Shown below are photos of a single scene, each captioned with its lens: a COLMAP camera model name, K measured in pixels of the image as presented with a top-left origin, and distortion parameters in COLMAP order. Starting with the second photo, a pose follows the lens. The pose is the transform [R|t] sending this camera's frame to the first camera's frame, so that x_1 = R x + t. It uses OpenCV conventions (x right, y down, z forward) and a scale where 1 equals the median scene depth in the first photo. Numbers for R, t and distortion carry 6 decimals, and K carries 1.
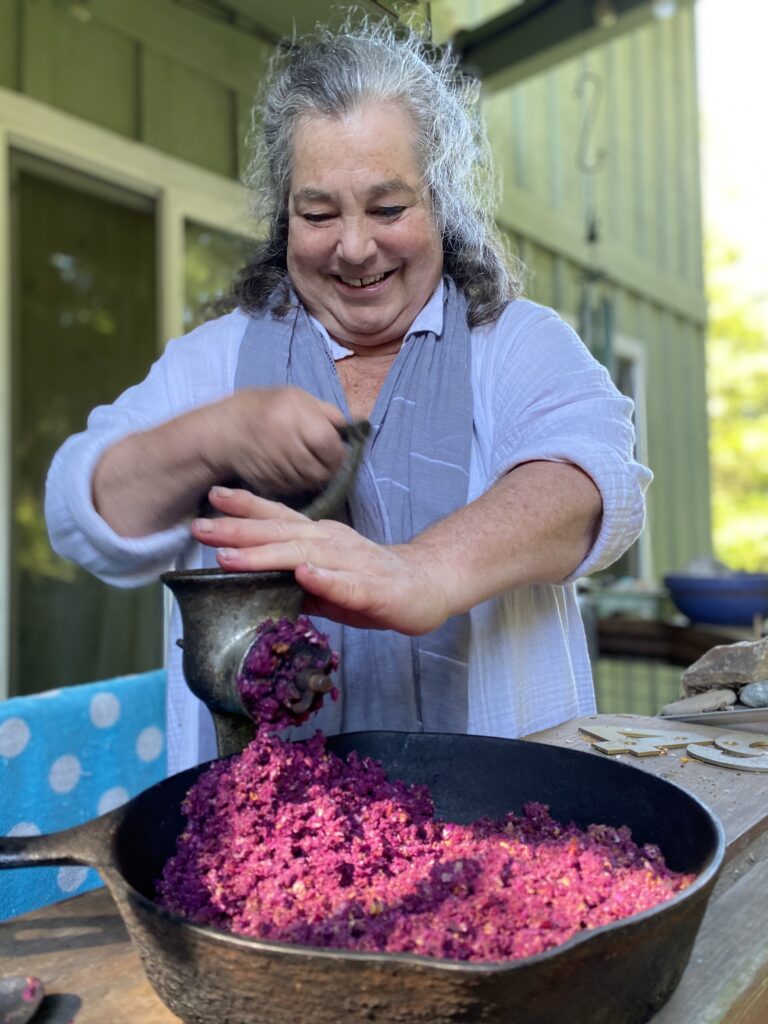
lens RADIAL K [[801.8, 0, 422.4], [0, 801.8, 519.1], [0, 0, 1]] dist [0.011666, -0.024242]
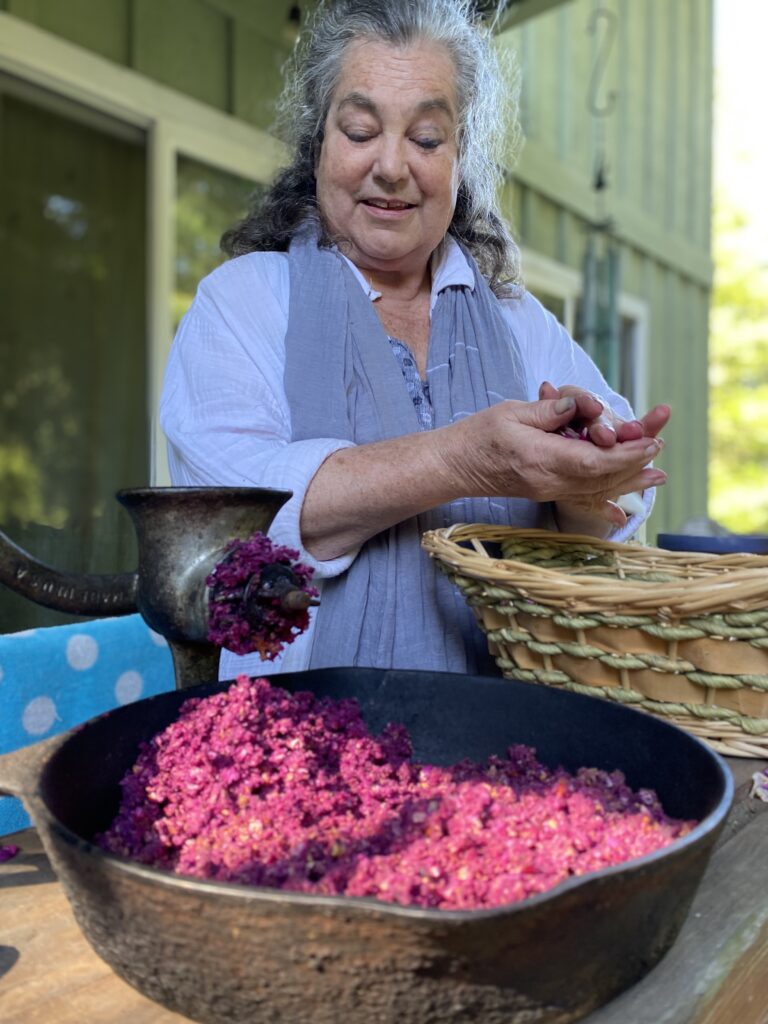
lens RADIAL K [[801.8, 0, 428.9], [0, 801.8, 513.1], [0, 0, 1]] dist [0.011666, -0.024242]
pose [[0.999489, 0.028546, 0.014378, 0.015168], [-0.029100, 0.998780, 0.039906, 0.059230], [-0.013221, -0.040304, 0.999100, 0.099527]]
